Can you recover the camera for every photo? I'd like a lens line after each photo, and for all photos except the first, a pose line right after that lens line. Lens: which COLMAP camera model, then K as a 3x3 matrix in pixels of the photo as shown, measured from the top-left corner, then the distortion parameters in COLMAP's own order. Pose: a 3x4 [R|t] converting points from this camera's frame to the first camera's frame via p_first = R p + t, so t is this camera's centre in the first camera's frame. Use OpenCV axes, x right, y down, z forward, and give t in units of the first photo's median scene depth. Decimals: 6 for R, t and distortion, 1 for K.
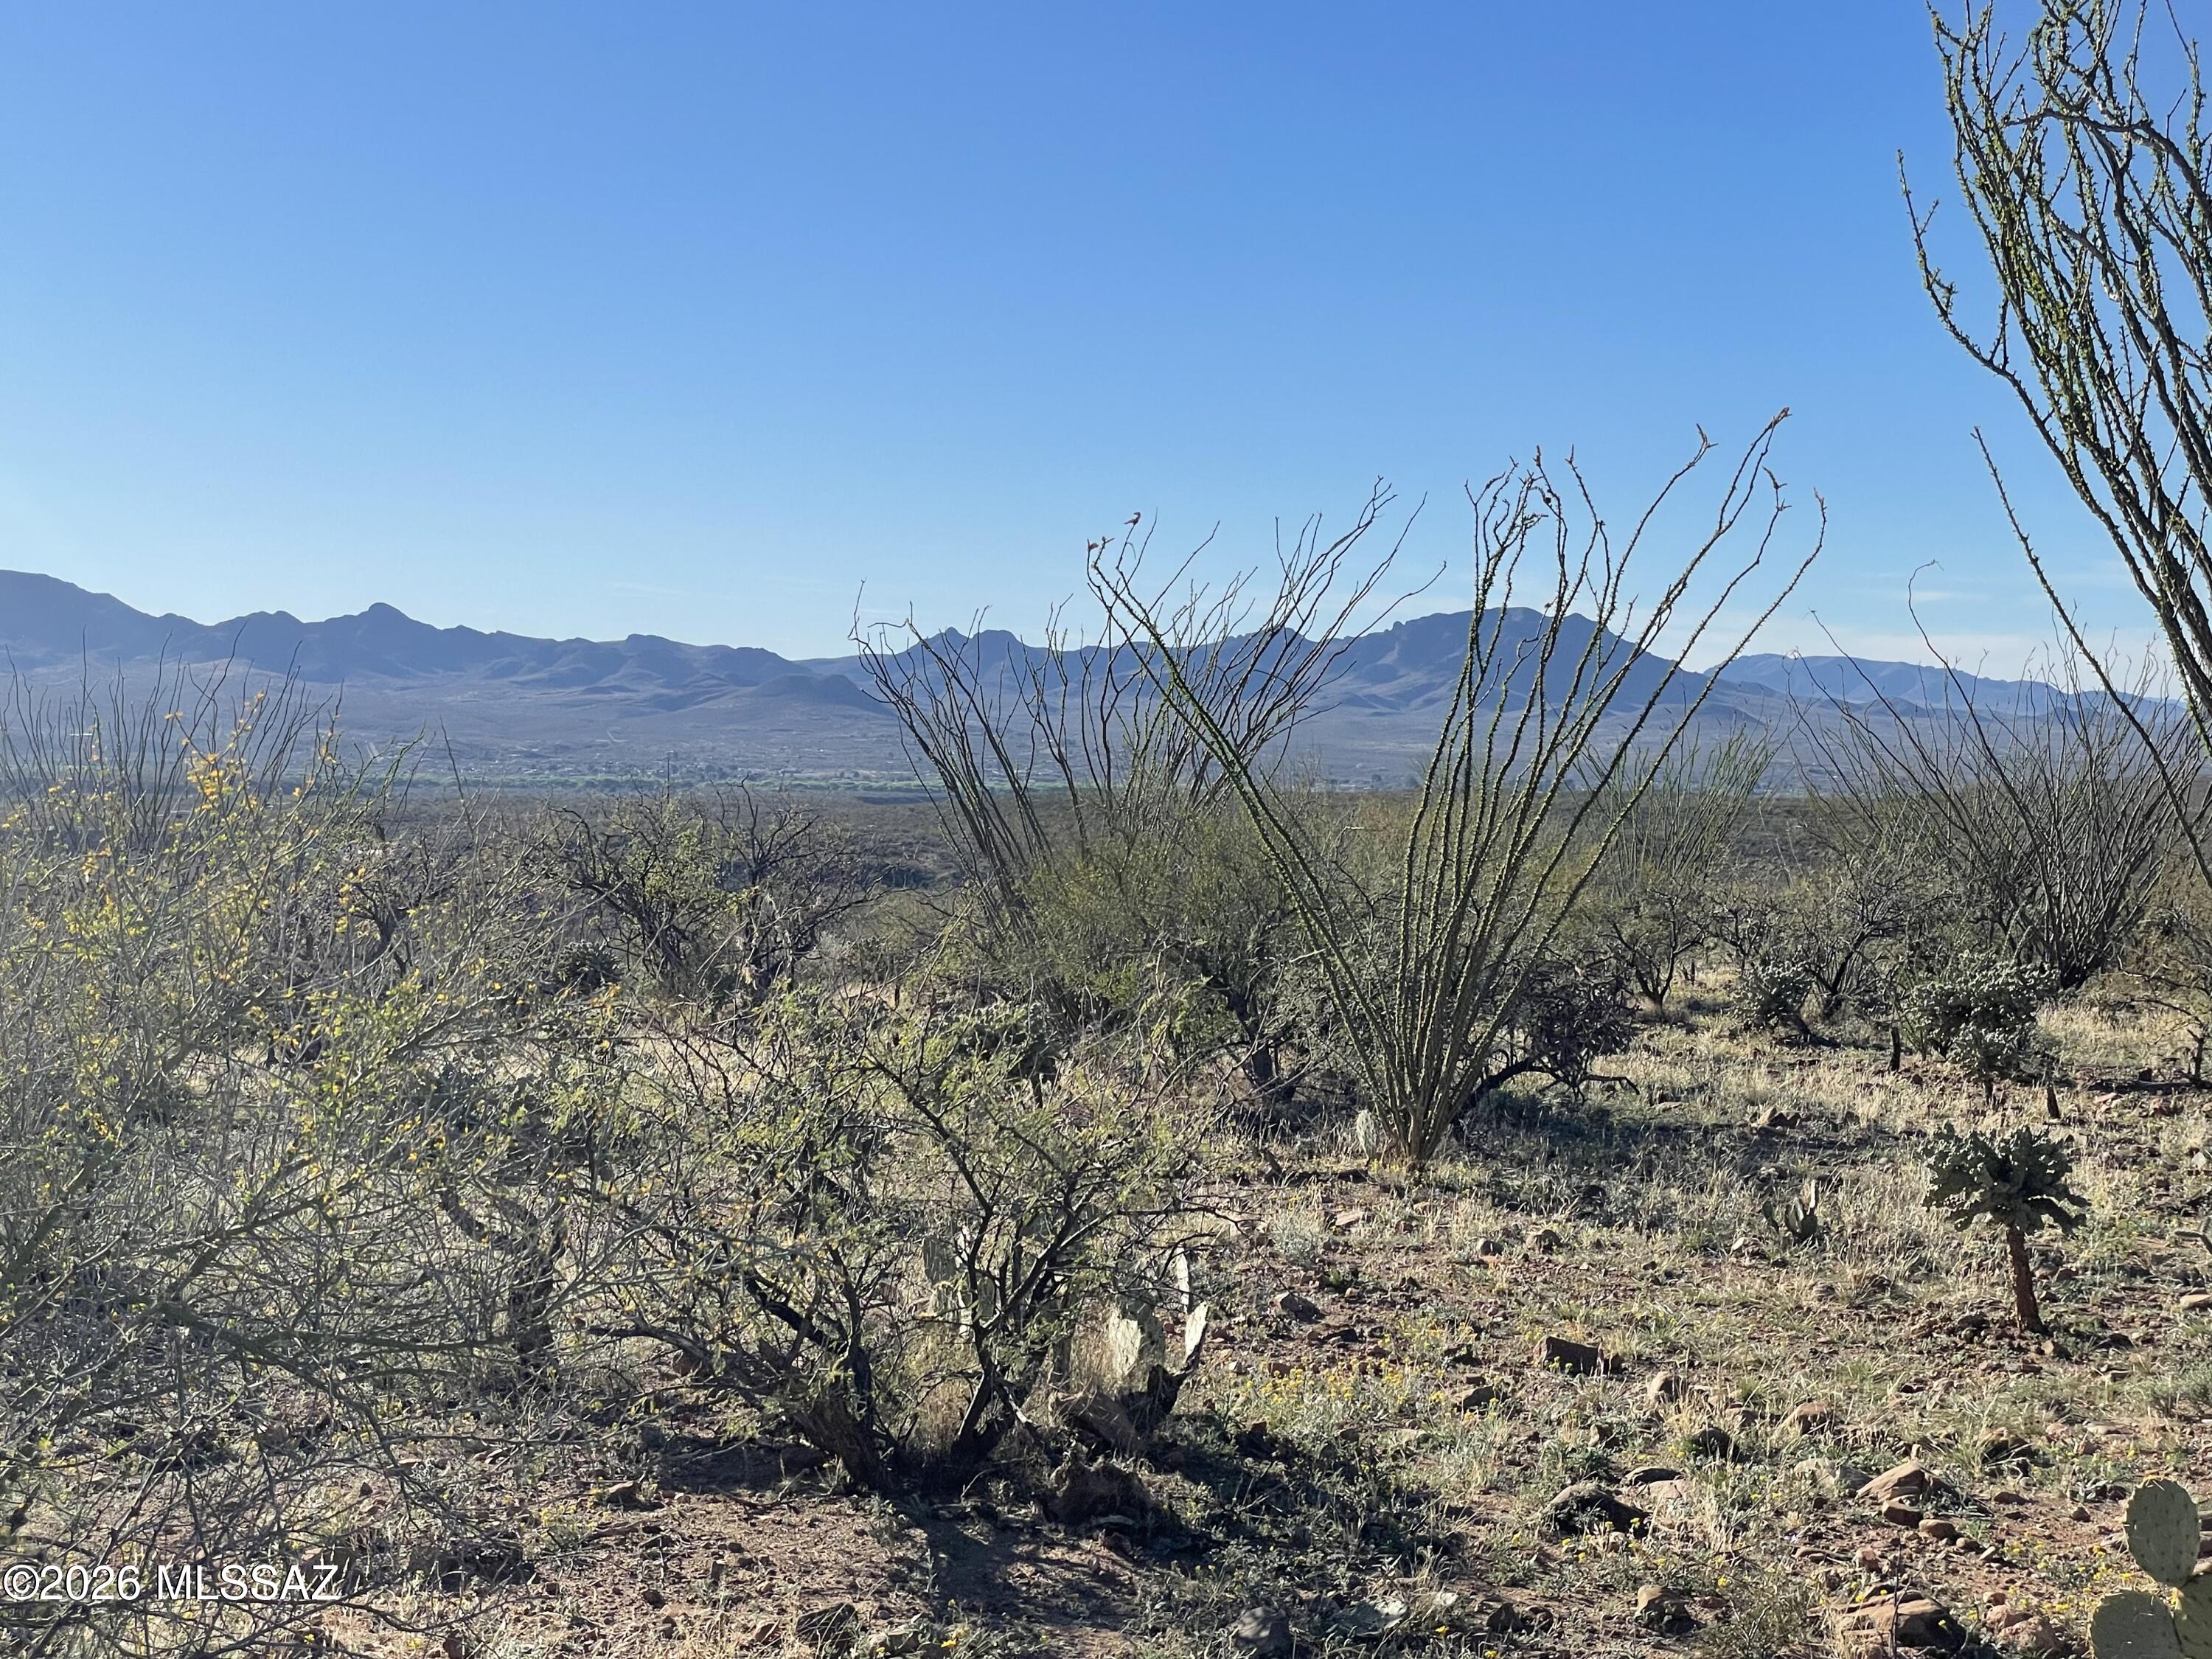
lens RADIAL K [[3287.8, 0, 1104.7], [0, 3287.8, 837.3], [0, 0, 1]] dist [0.027366, 0.000000]
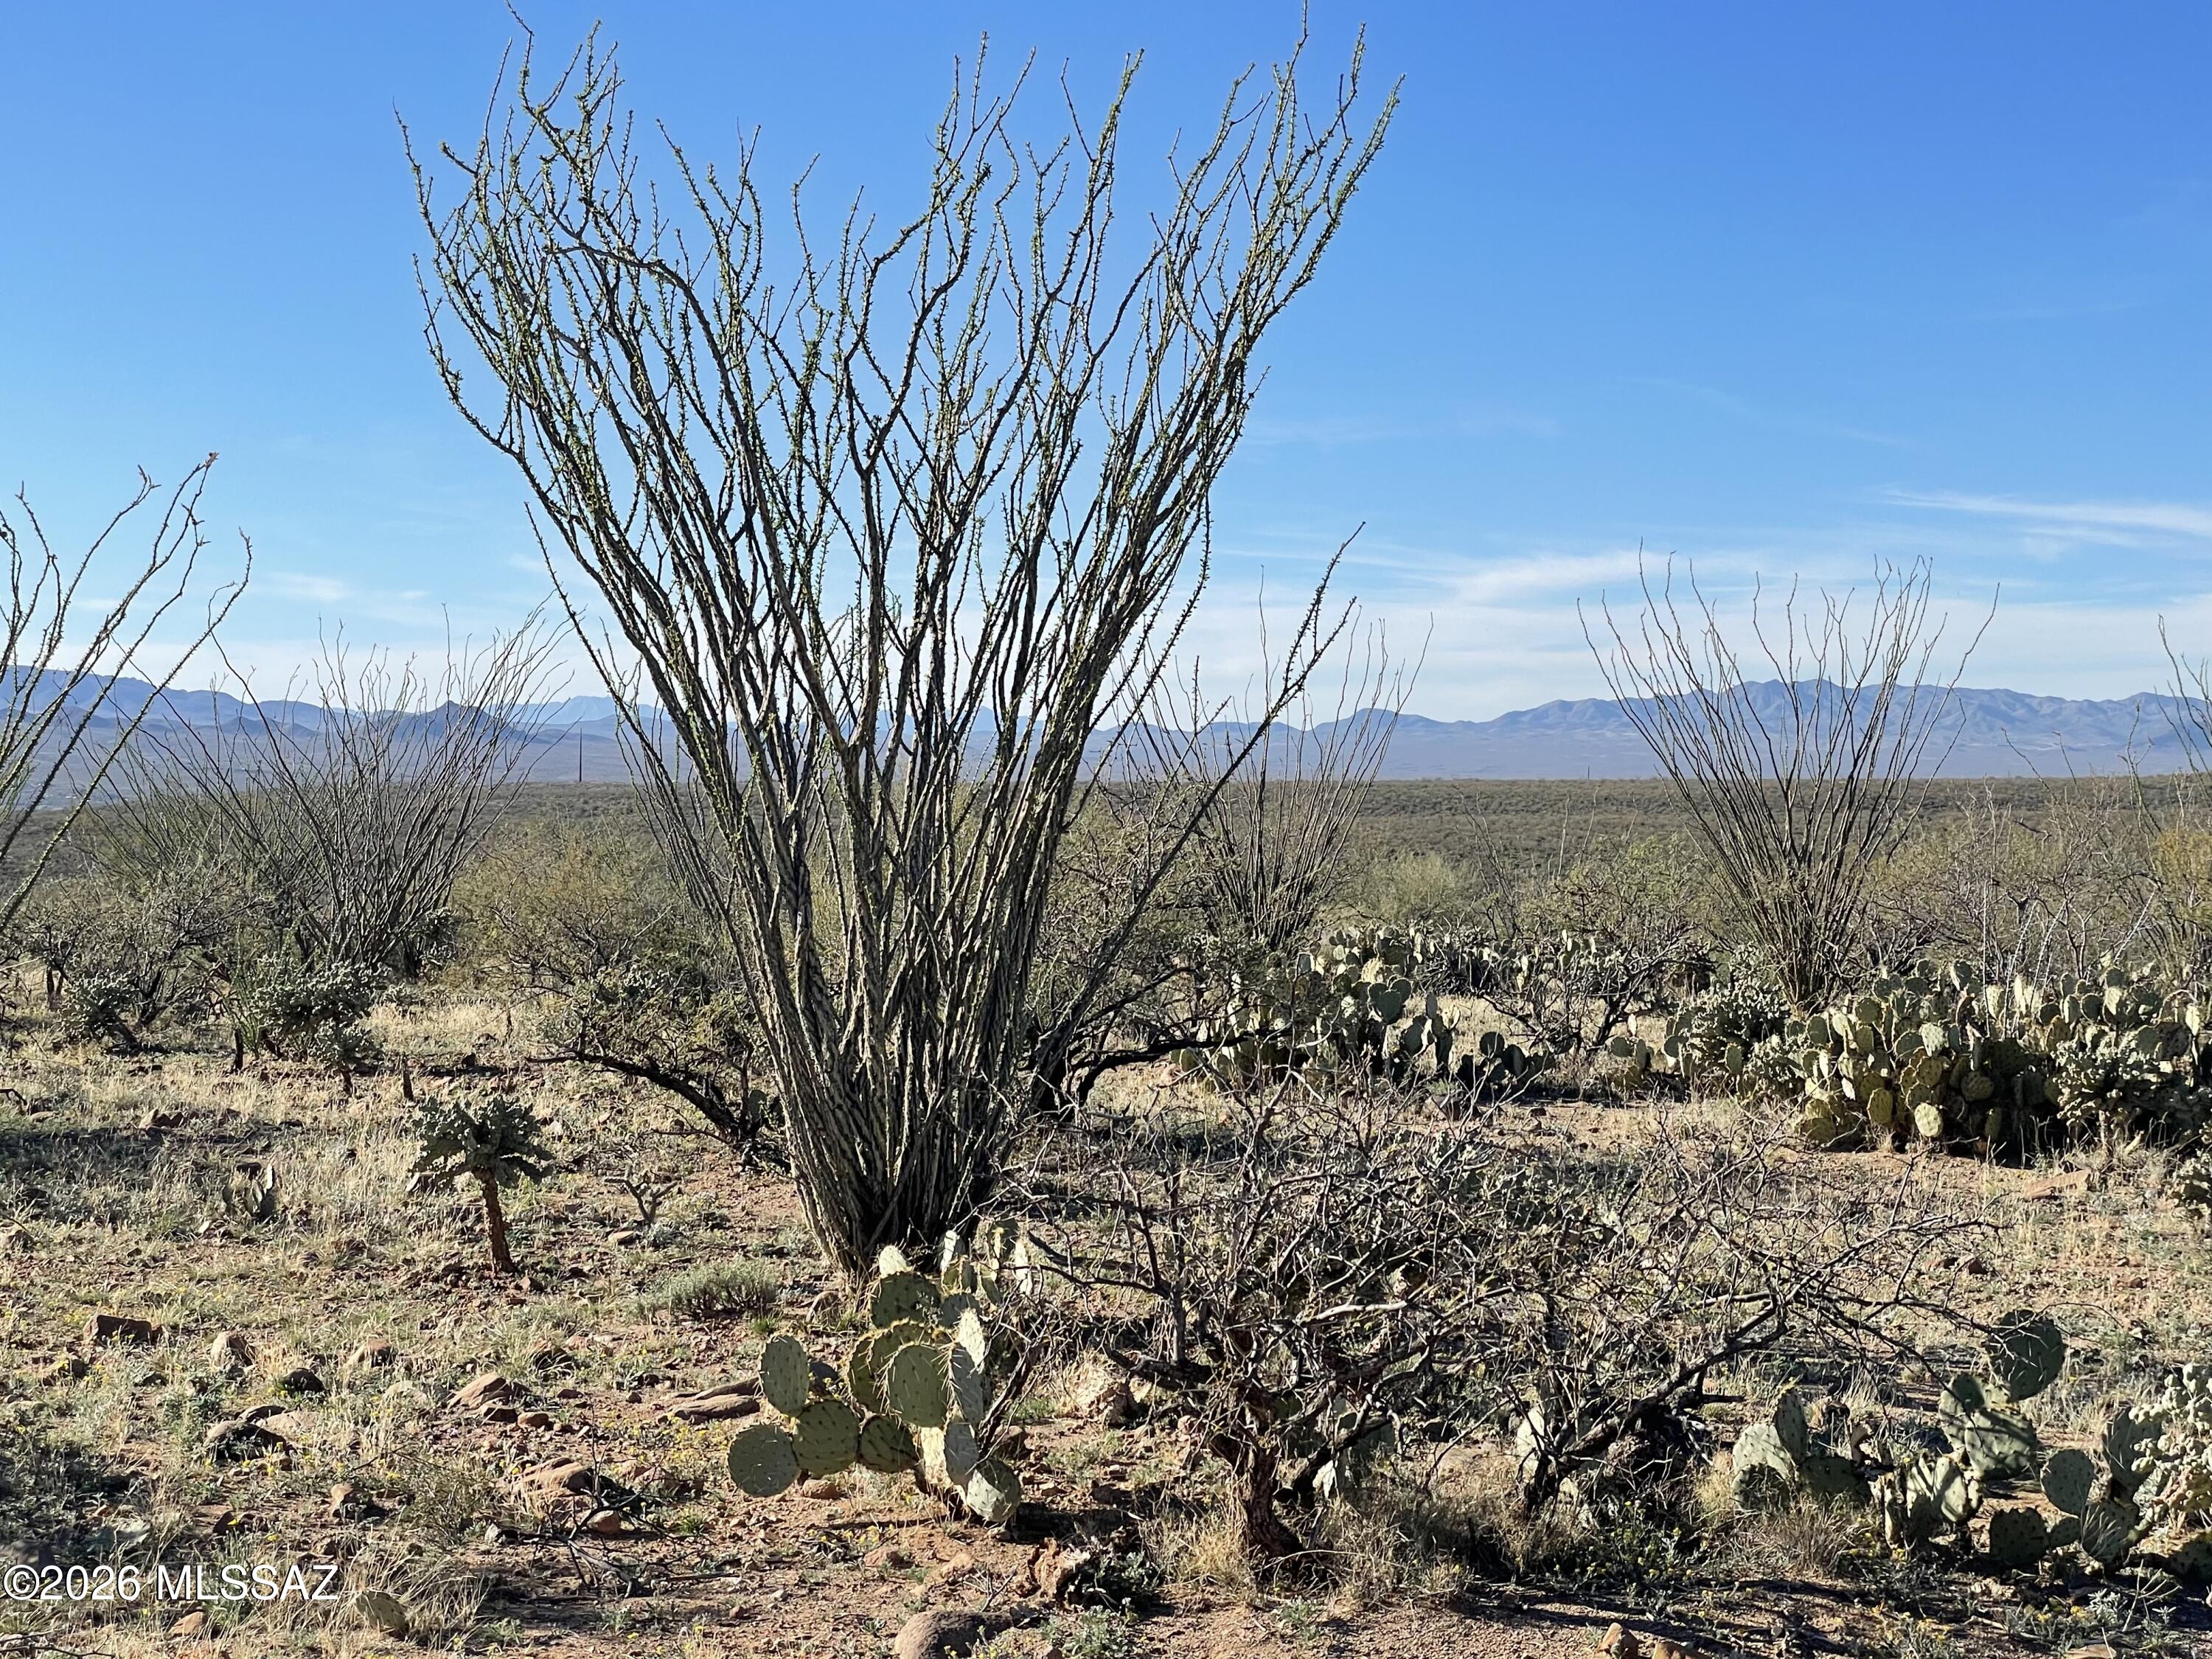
lens RADIAL K [[3287.8, 0, 1105.7], [0, 3287.8, 821.0], [0, 0, 1]] dist [0.027366, 0.000000]
pose [[0.857677, -0.019463, 0.513820, -0.168079], [0.023655, 0.999719, -0.001616, -0.001865], [-0.513644, 0.013540, 0.857896, -0.131040]]
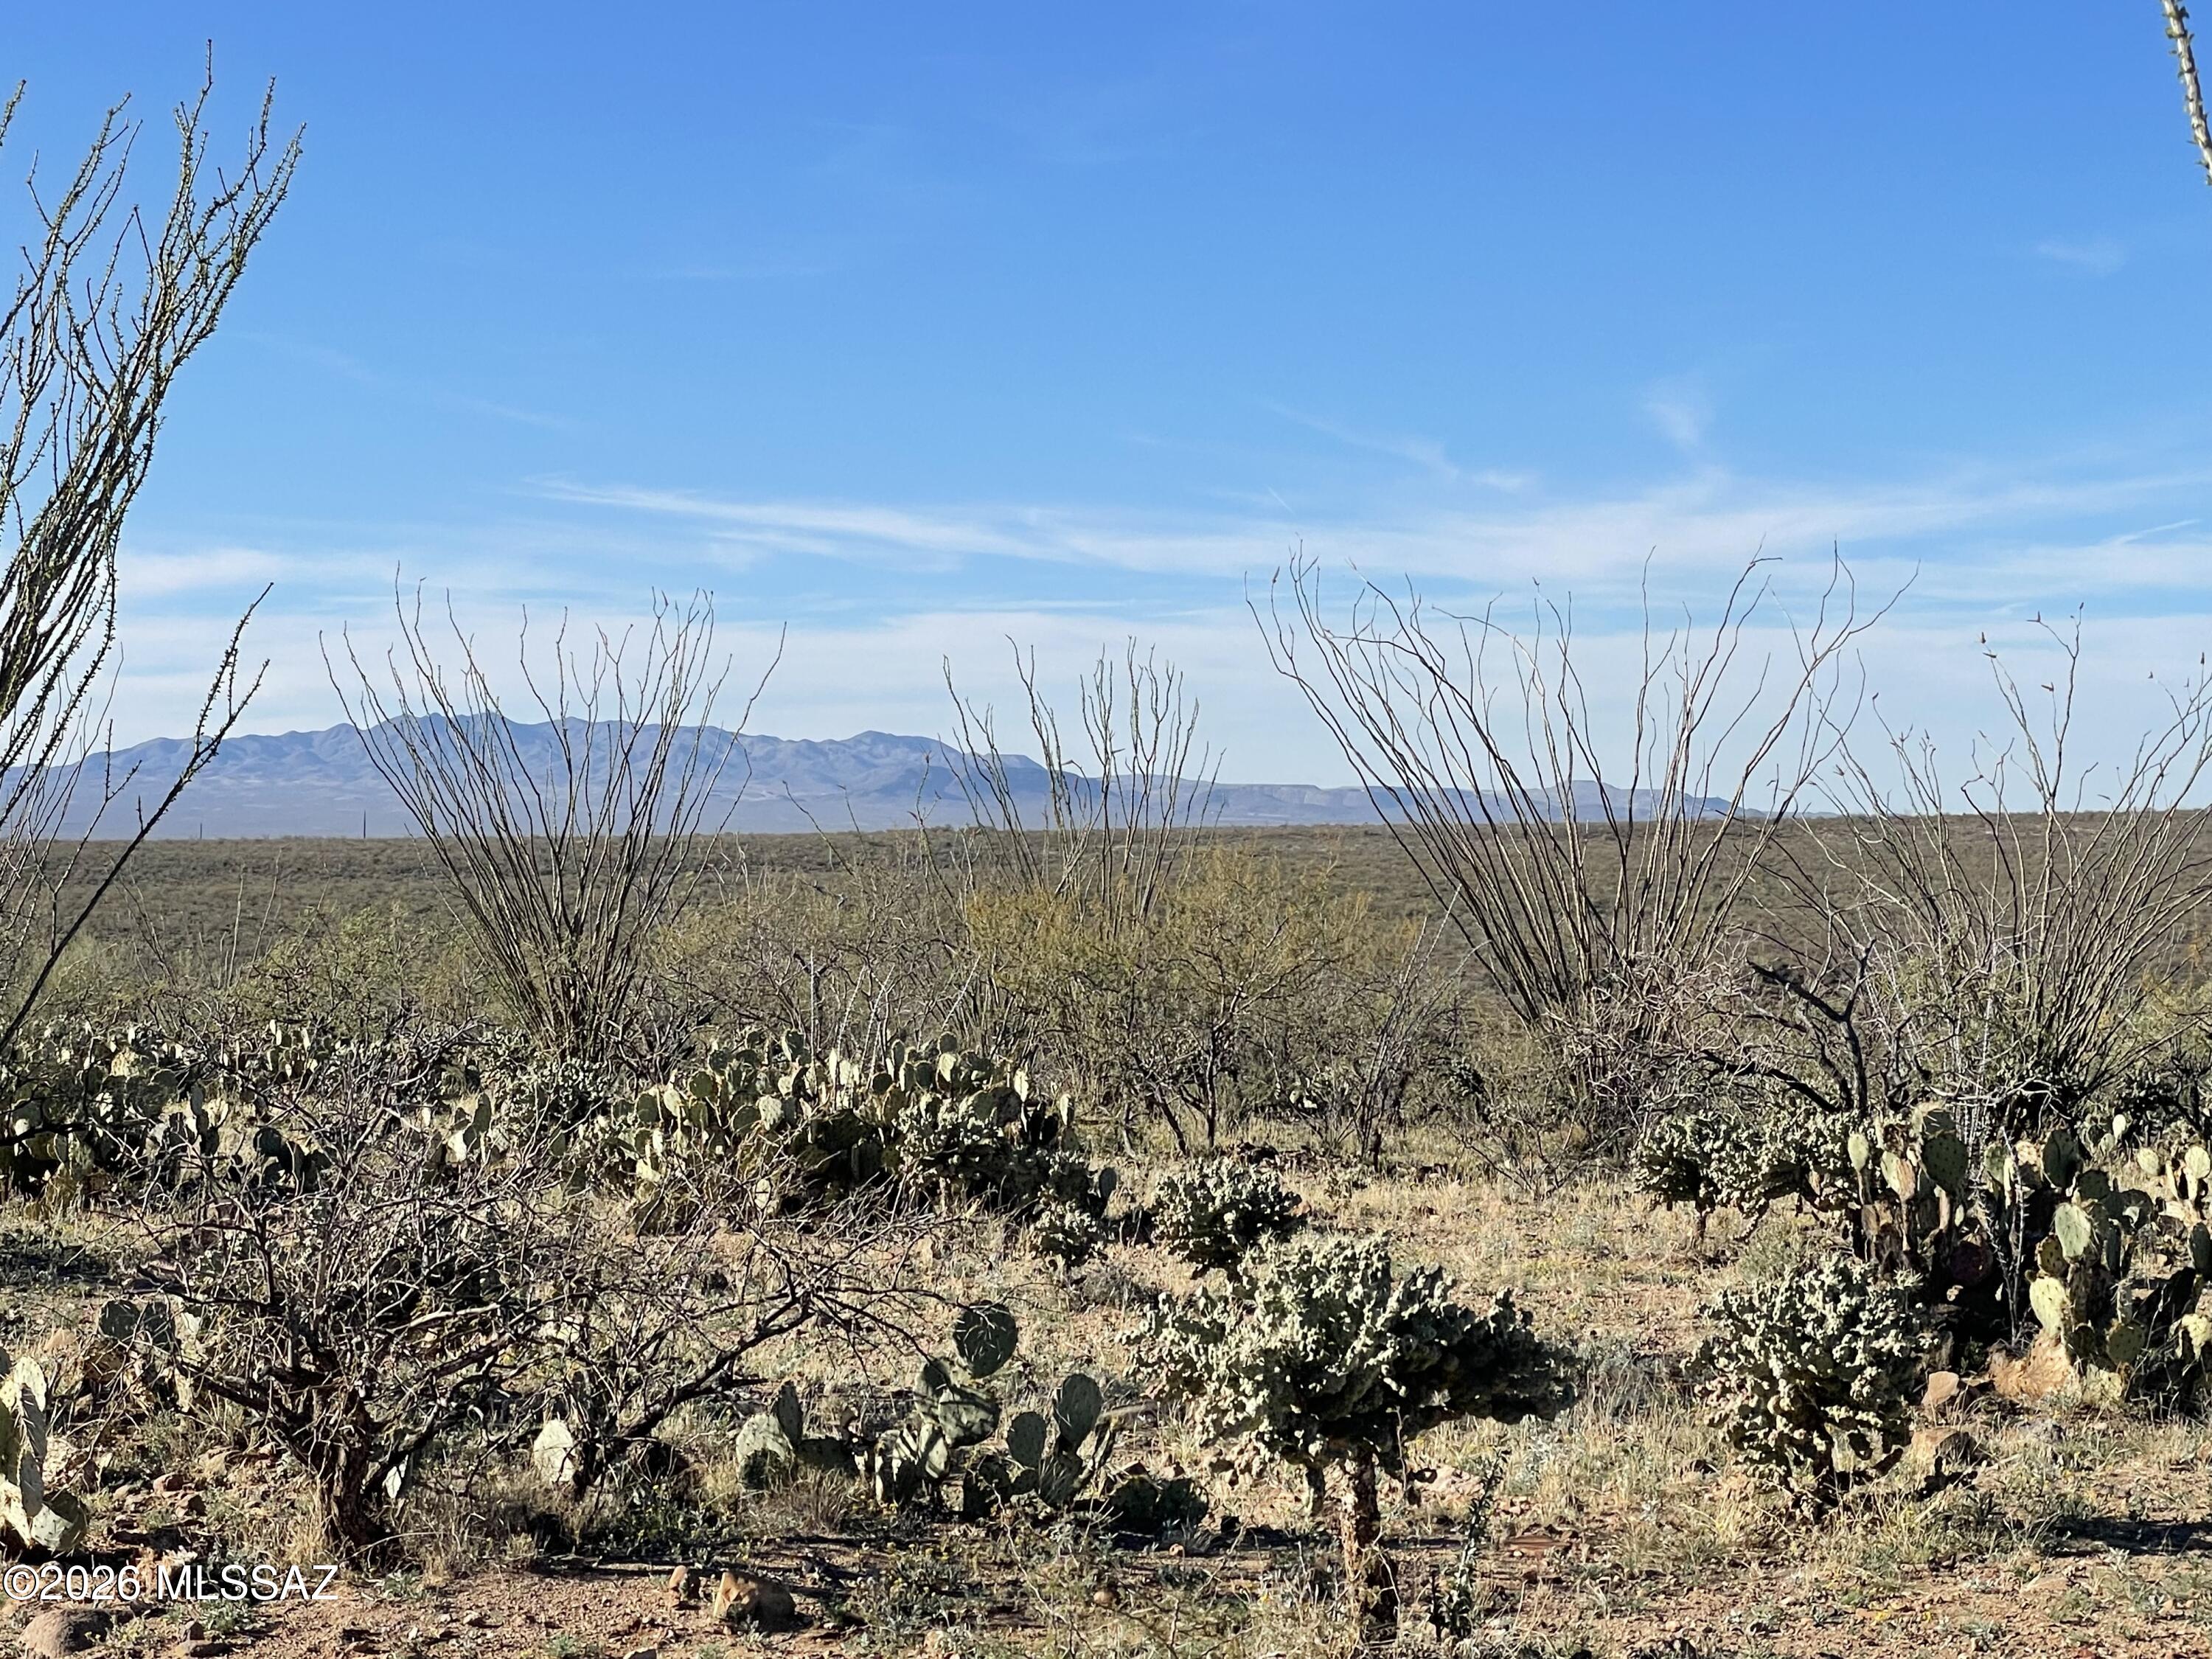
lens RADIAL K [[4305.6, 0, 1106.9], [0, 4305.6, 831.9], [0, 0, 1]] dist [0.110317, 0.000000]
pose [[0.614739, -0.014128, 0.788604, -0.587530], [0.031191, 0.999493, -0.006408, -0.002267], [-0.788113, 0.028536, 0.614868, -0.387219]]
